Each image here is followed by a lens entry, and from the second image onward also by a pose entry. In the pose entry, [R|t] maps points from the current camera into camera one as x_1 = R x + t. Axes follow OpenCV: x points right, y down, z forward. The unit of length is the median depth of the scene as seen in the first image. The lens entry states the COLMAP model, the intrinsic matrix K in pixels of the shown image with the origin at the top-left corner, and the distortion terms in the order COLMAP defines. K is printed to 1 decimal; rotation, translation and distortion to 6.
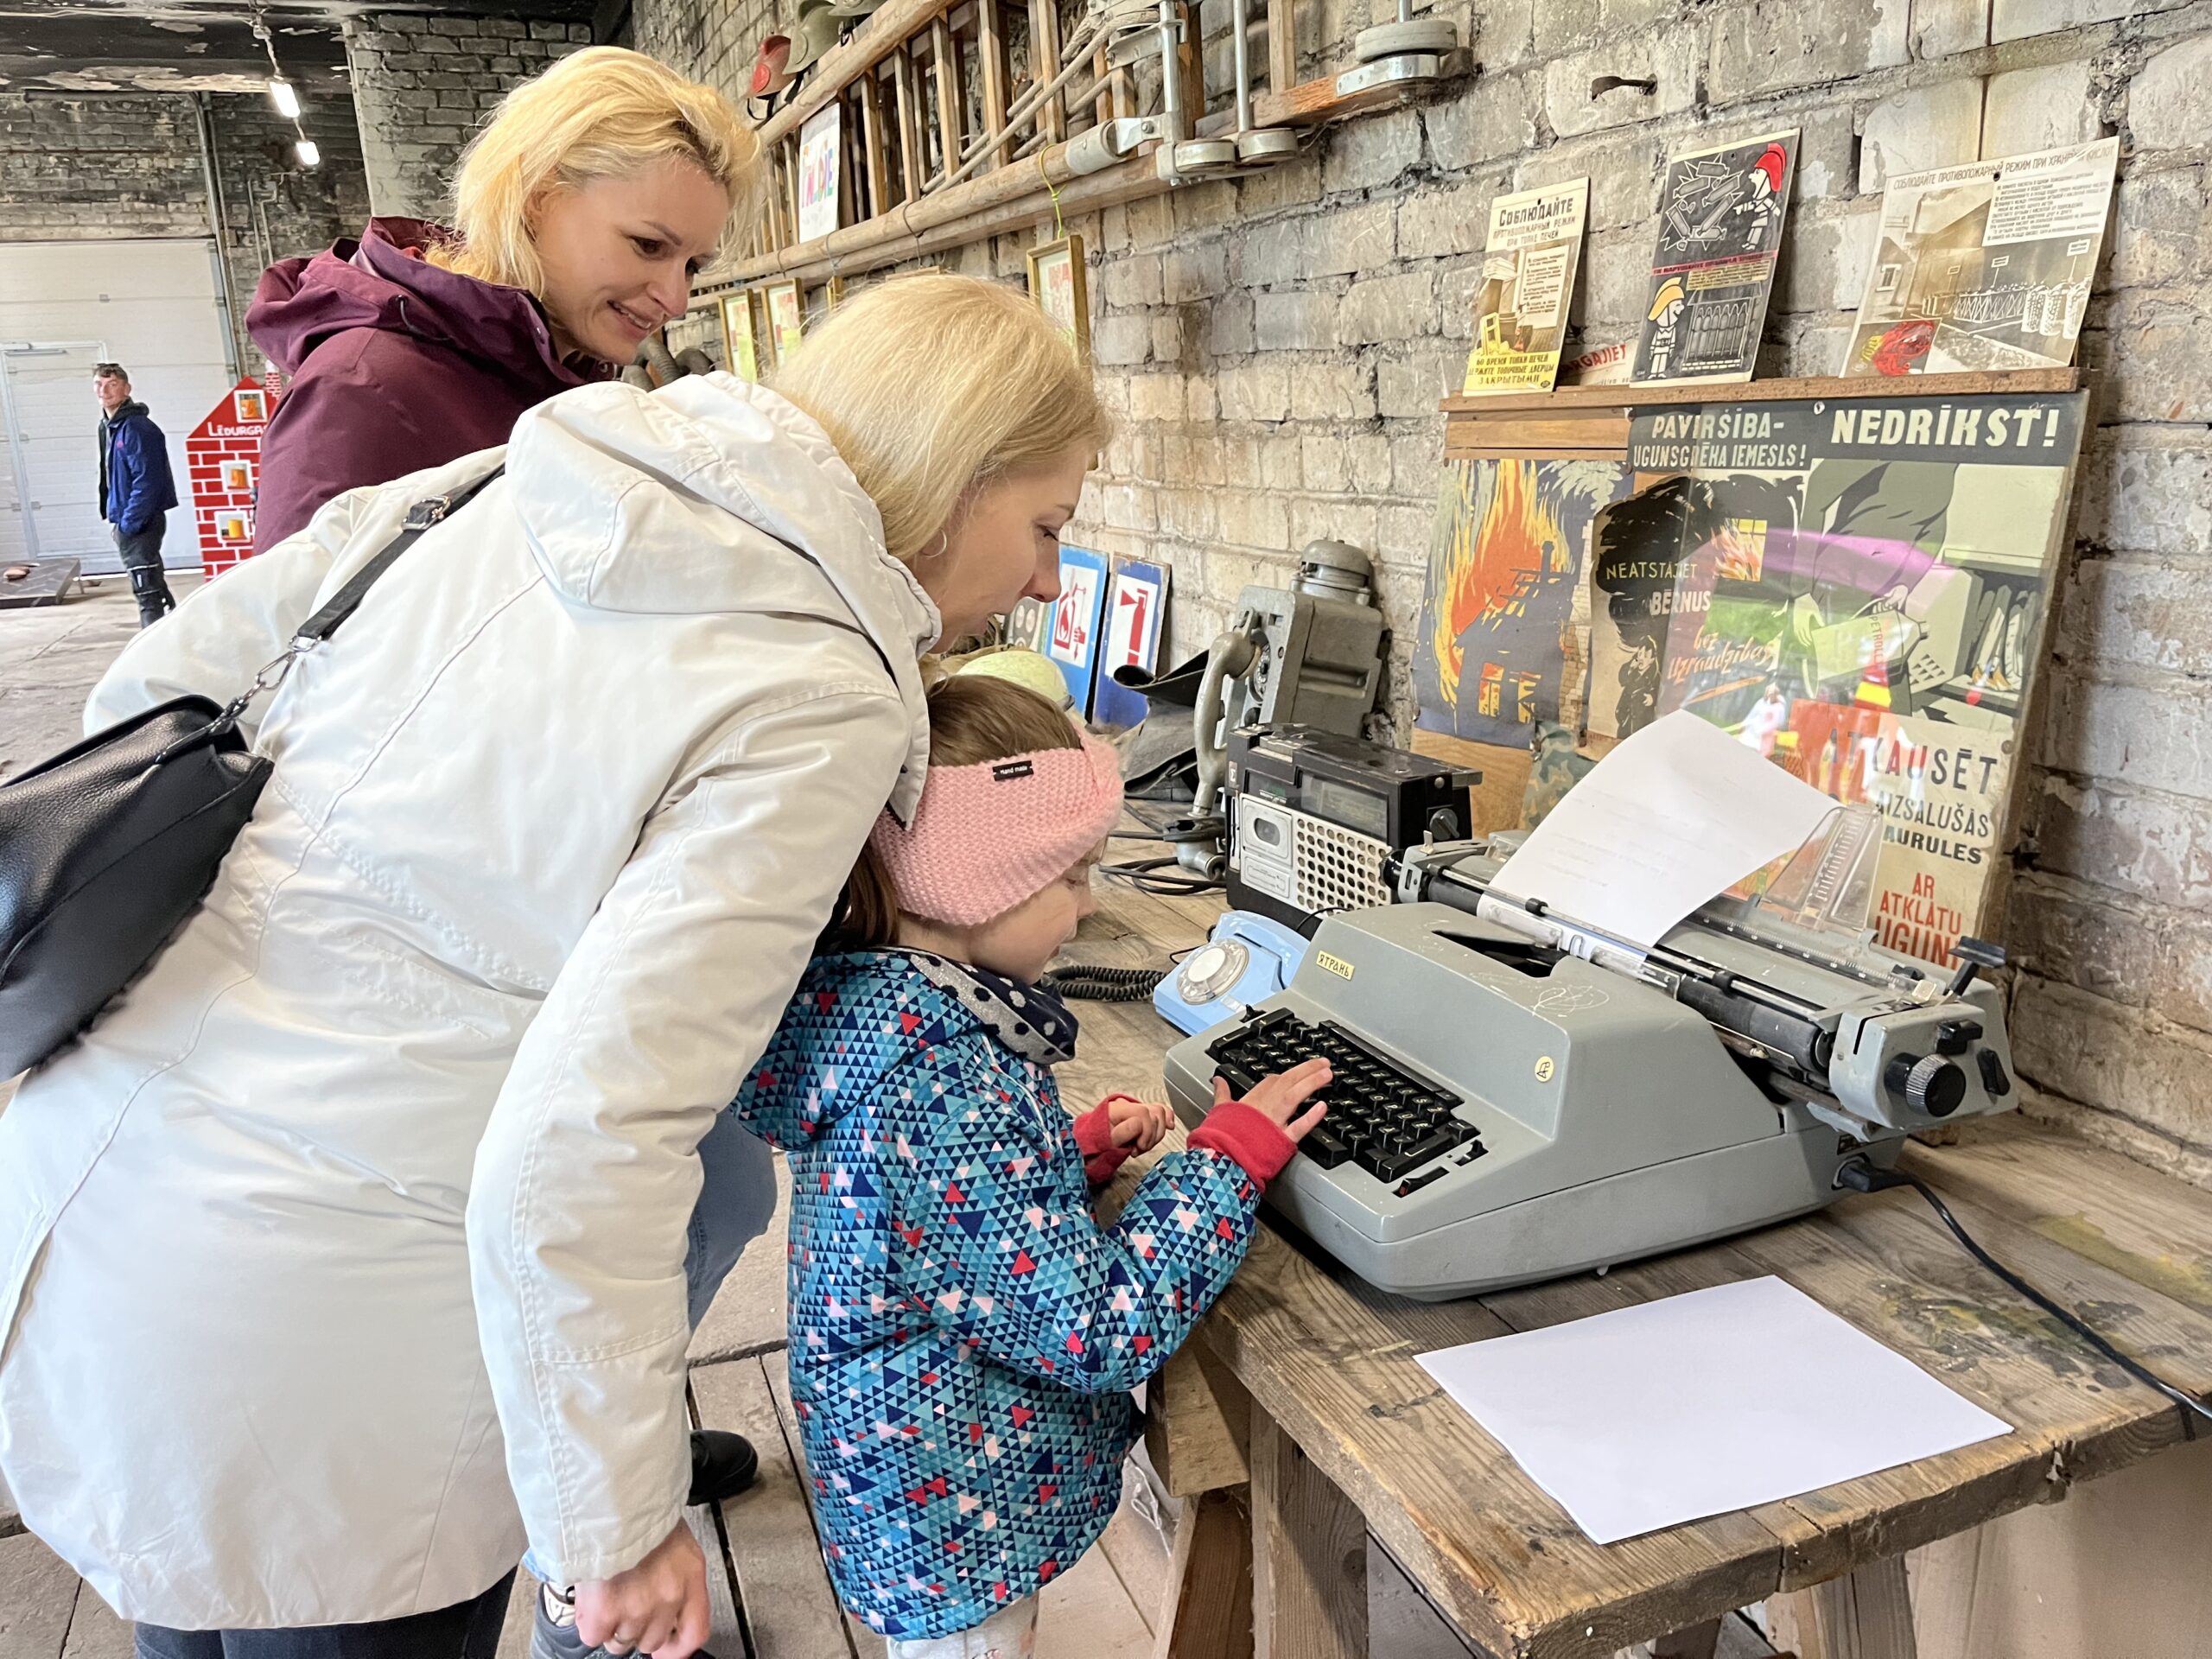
lens RADIAL K [[1638.6, 0, 1106.0], [0, 1638.6, 829.5], [0, 0, 1]] dist [0.027302, 0.003989]
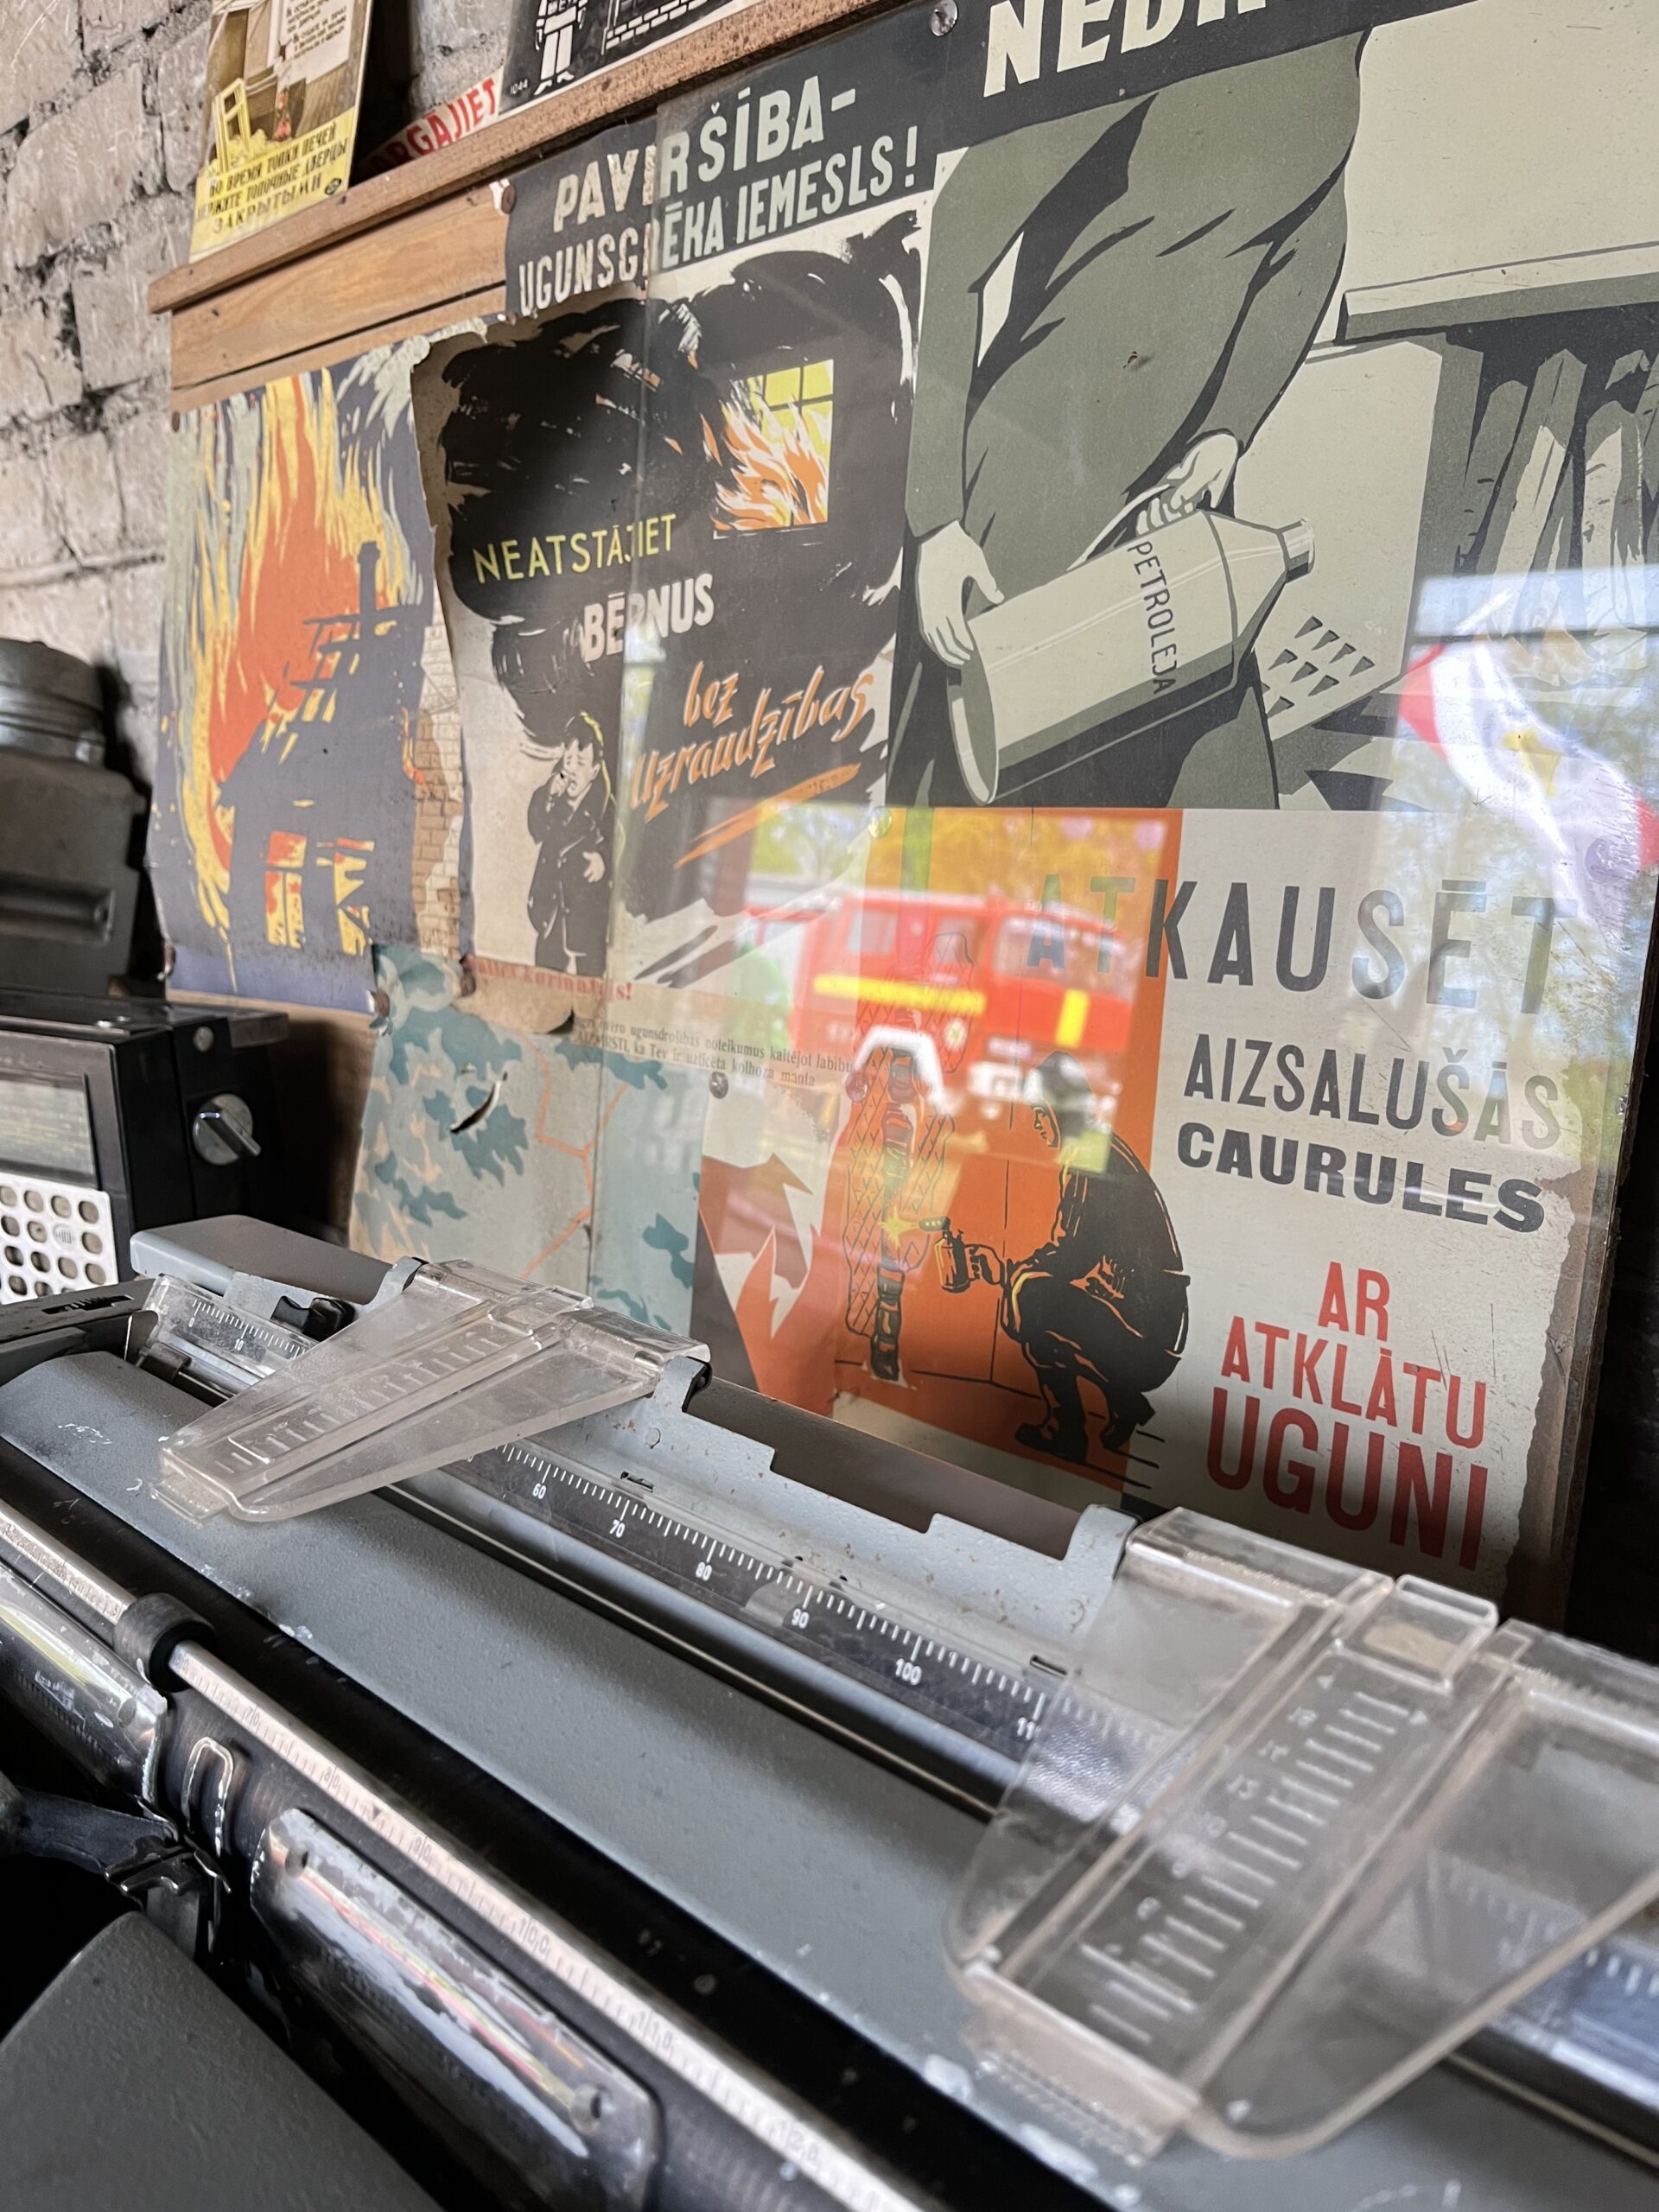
lens RADIAL K [[1648.3, 0, 829.5], [0, 1648.3, 1106.0], [0, 0, 1]] dist [0.060641, -0.089567]
pose [[0.918861, -0.057868, 0.390315, 0.221793], [0.071303, 0.997254, -0.020005, -0.005338], [-0.388085, 0.046212, 0.920464, 0.604637]]
